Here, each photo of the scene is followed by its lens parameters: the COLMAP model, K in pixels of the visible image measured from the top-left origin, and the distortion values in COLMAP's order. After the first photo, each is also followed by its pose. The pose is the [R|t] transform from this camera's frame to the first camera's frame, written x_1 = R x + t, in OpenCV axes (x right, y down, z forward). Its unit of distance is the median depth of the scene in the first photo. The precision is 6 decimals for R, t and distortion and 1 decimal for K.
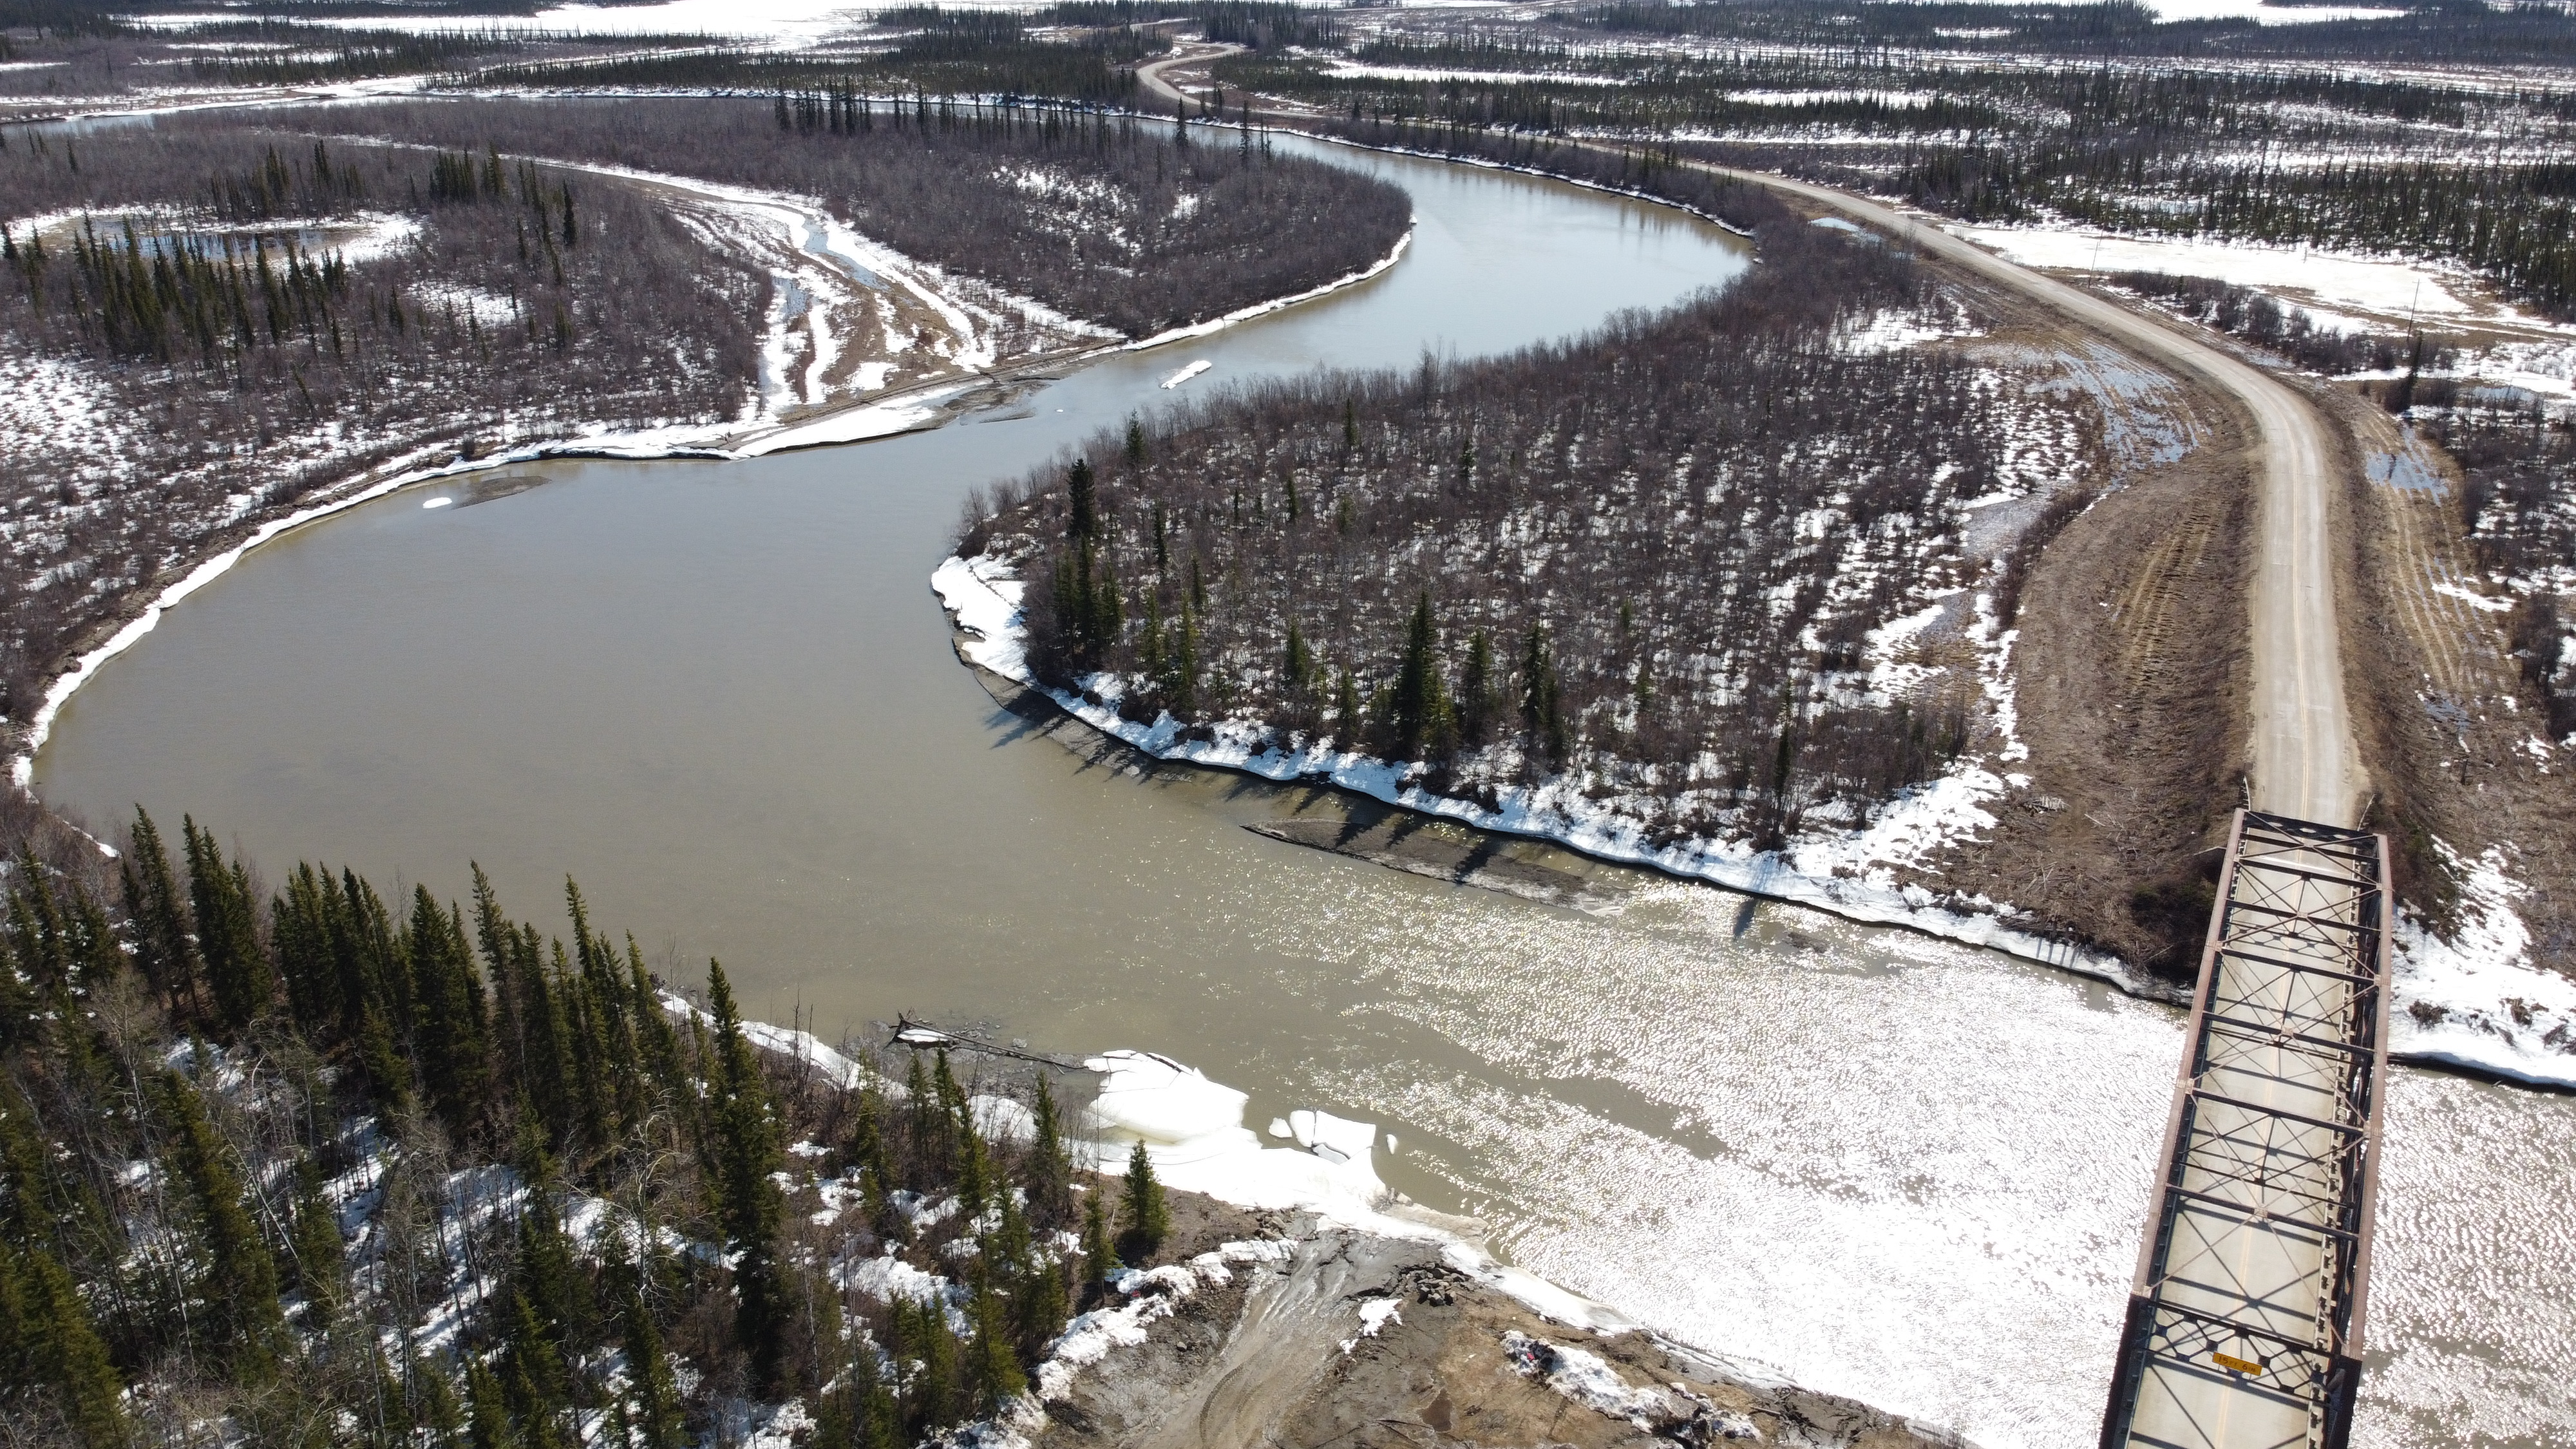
lens RADIAL K [[1947.2, 0, 1280.9], [0, 1947.2, 705.8], [0, 0, 1]] dist [0.008941, -0.016355]
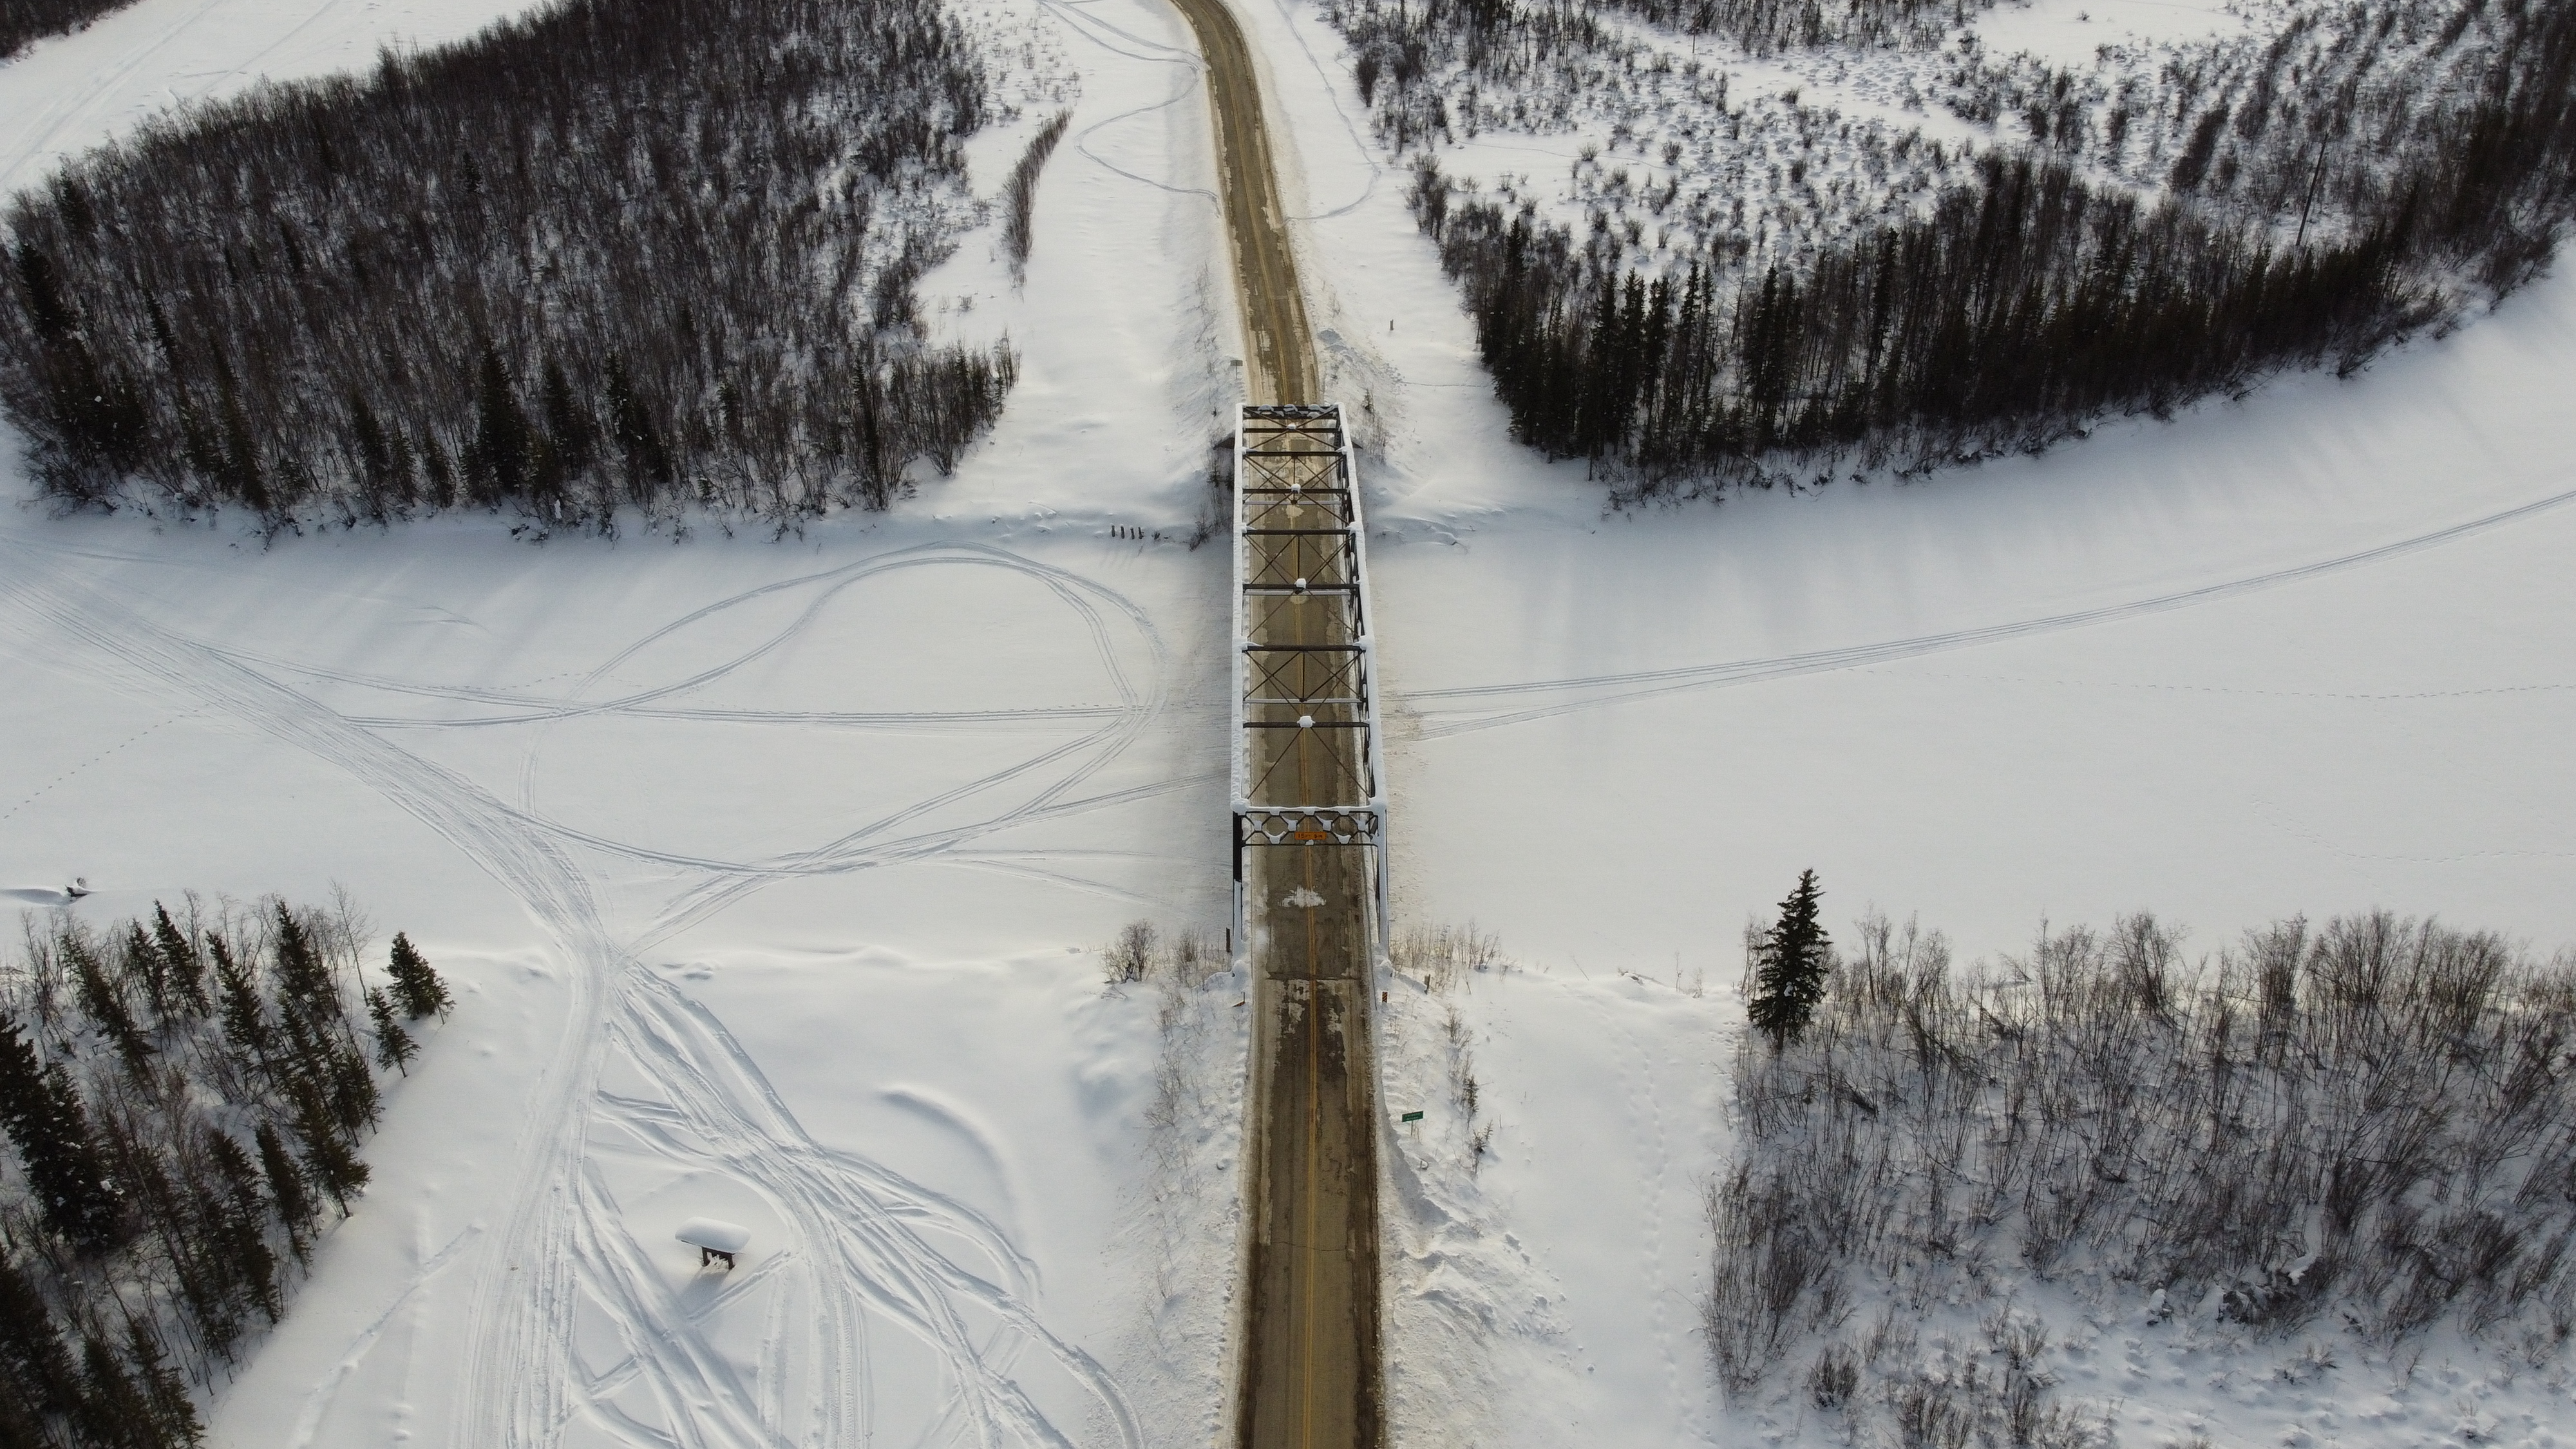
lens RADIAL K [[1942.8, 0, 1283.2], [0, 1942.8, 717.6], [0, 0, 1]] dist [0.006920, -0.008894]
pose [[0.869550, -0.264850, 0.416818, -0.035044], [0.177413, 0.955213, 0.236838, -0.030578], [-0.460876, -0.131994, 0.877594, -0.083608]]
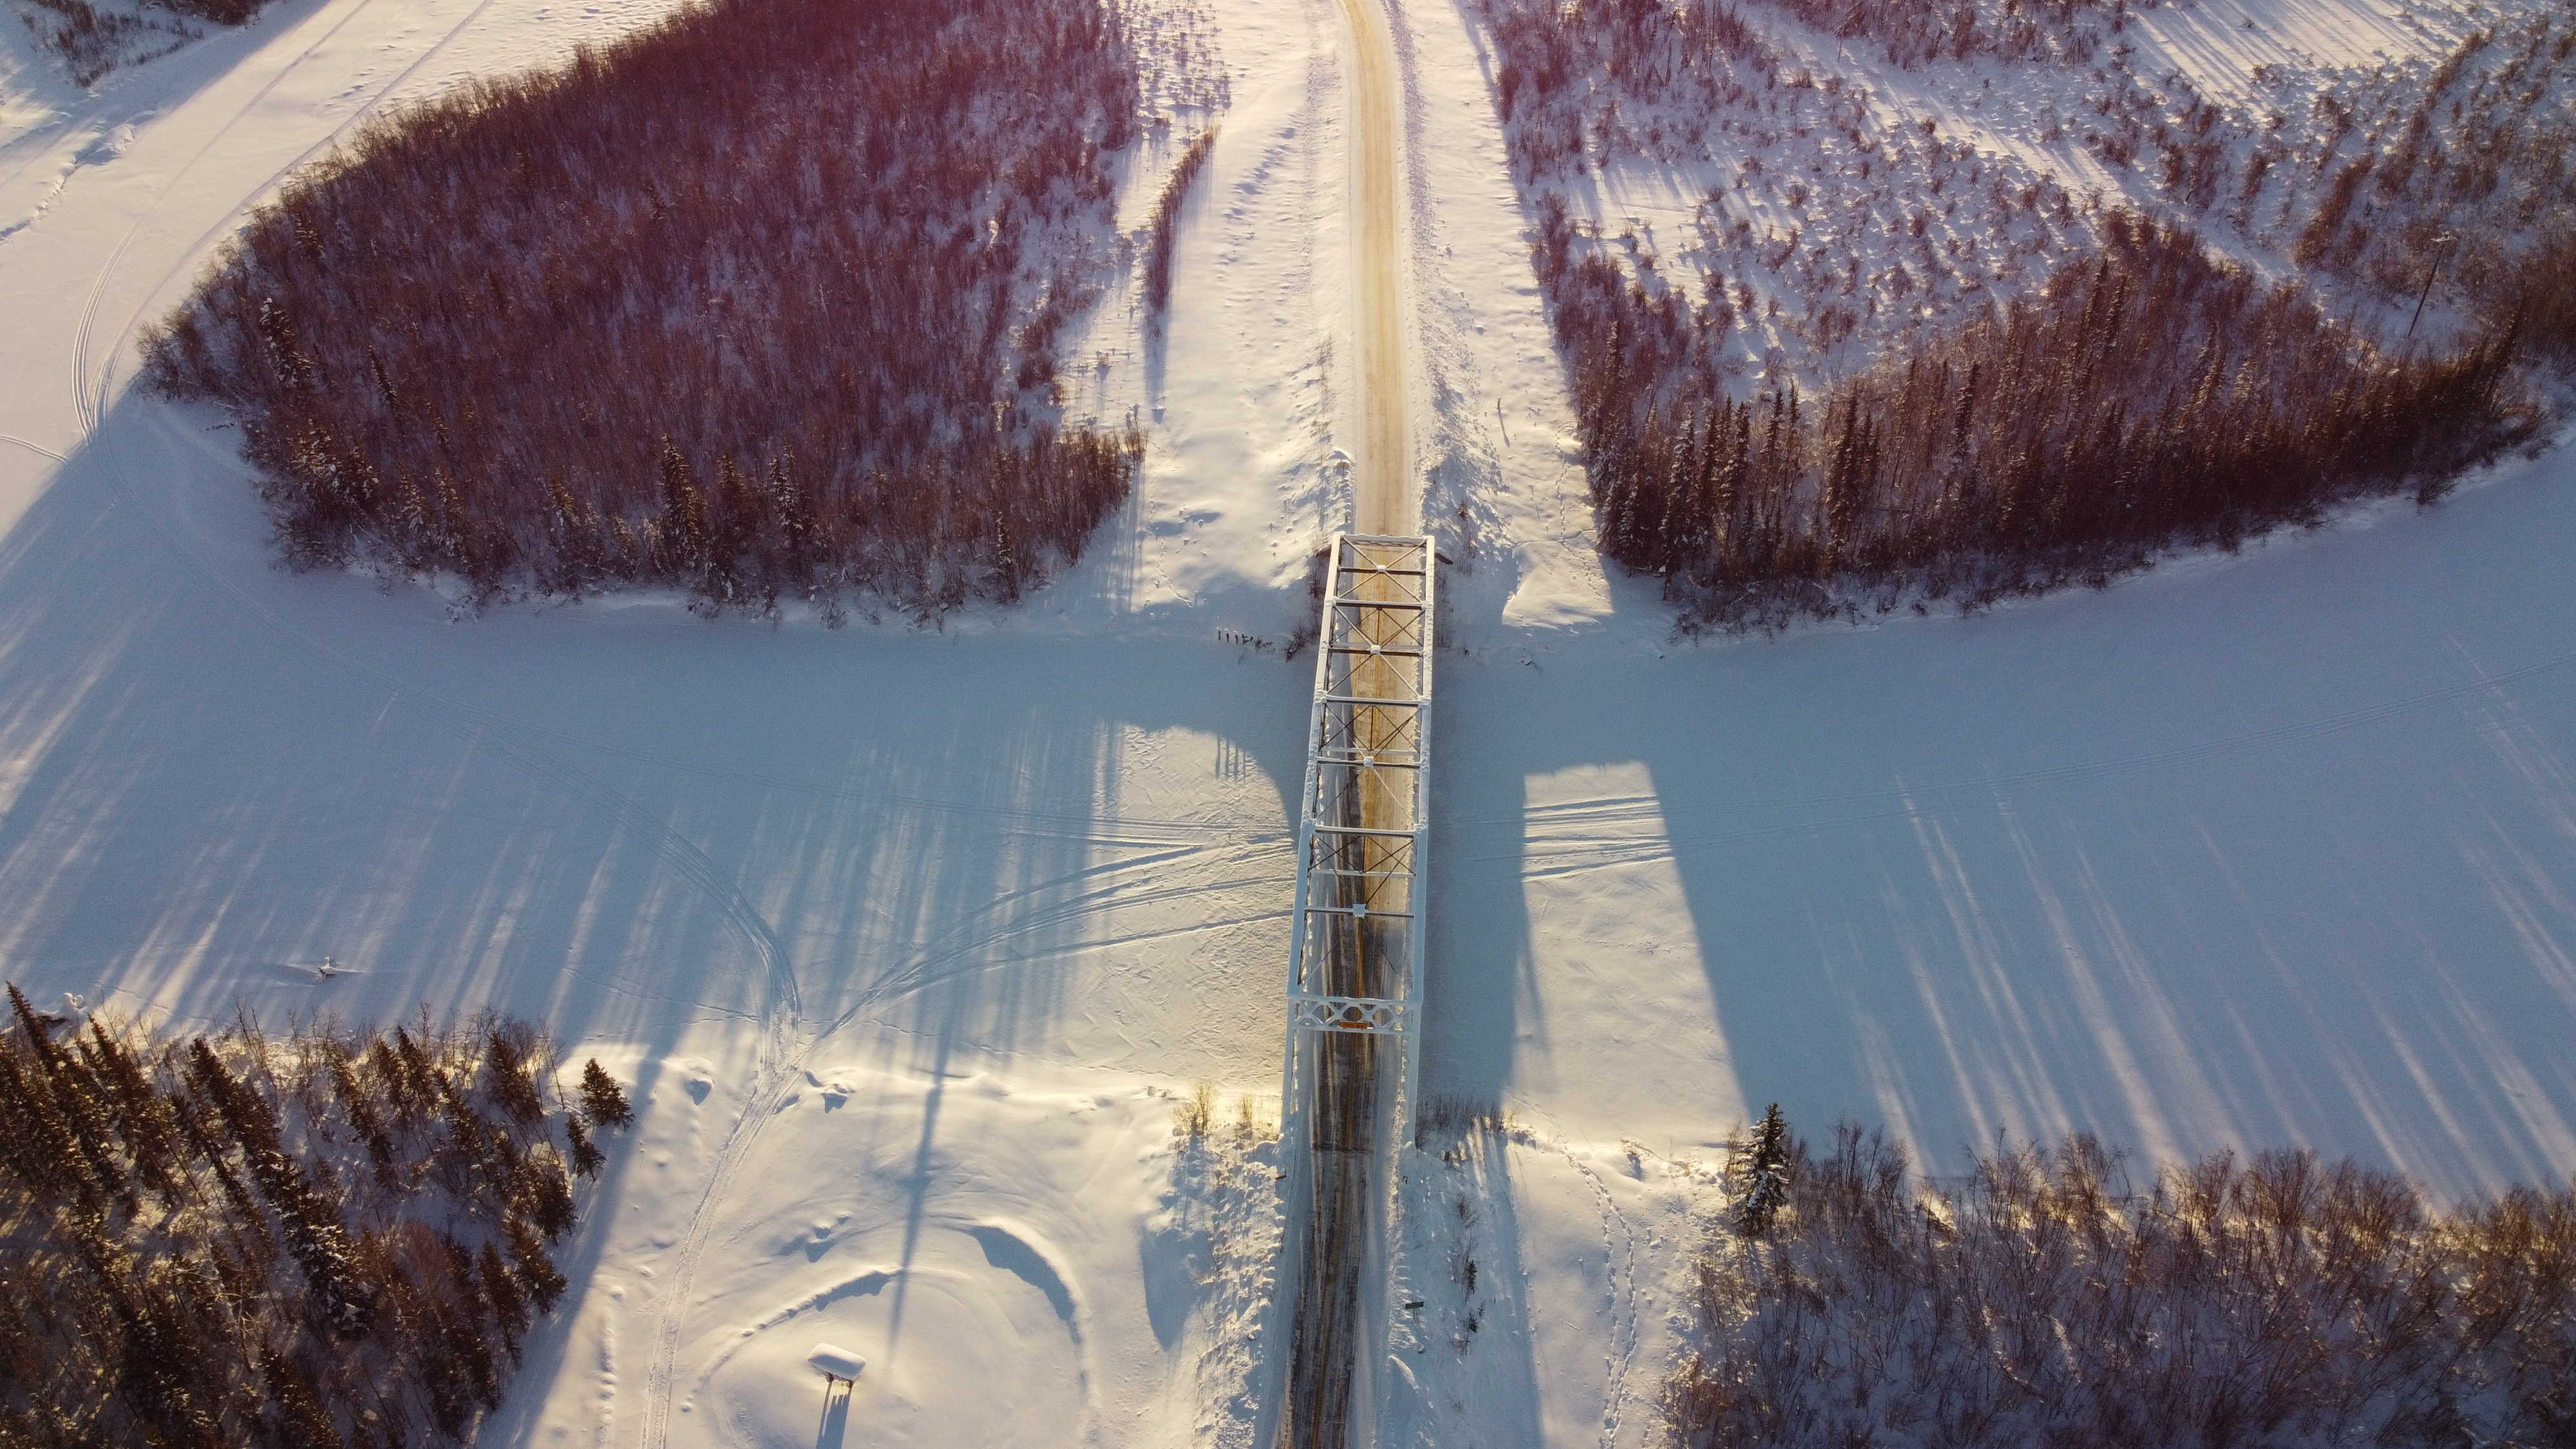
lens RADIAL K [[1942.8, 0, 1283.2], [0, 1942.8, 717.6], [0, 0, 1]] dist [0.006920, -0.008894]
pose [[0.911407, -0.252363, 0.325040, -0.008044], [0.148482, 0.938343, 0.312196, -0.180797], [-0.383785, -0.236275, 0.892683, -0.153469]]
